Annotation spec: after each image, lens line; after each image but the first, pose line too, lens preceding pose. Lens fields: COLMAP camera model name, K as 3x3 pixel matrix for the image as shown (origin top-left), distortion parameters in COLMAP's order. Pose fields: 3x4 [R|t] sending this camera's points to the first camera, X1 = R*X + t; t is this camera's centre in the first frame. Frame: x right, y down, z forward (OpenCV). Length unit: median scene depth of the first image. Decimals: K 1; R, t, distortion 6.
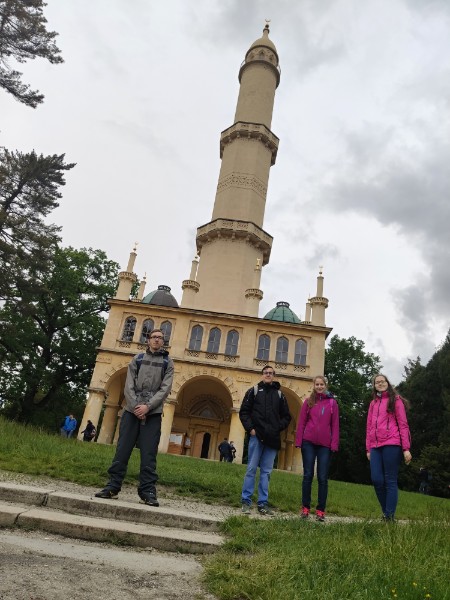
lens RADIAL K [[455.9, 0, 221.3], [0, 455.9, 299.9], [0, 0, 1]] dist [0.008329, -0.030274]
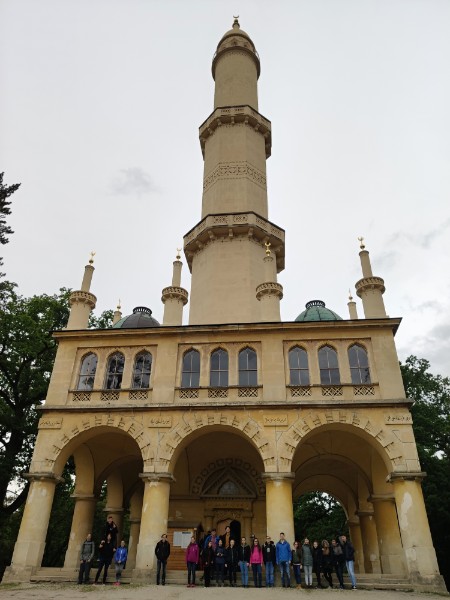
lens RADIAL K [[455.9, 0, 218.7], [0, 455.9, 300.1], [0, 0, 1]] dist [0.008329, -0.030274]
pose [[0.985427, -0.164914, -0.041669, 0.024138], [0.157293, 0.976729, -0.145808, 0.083315], [0.064745, 0.137129, 0.988435, 0.334974]]
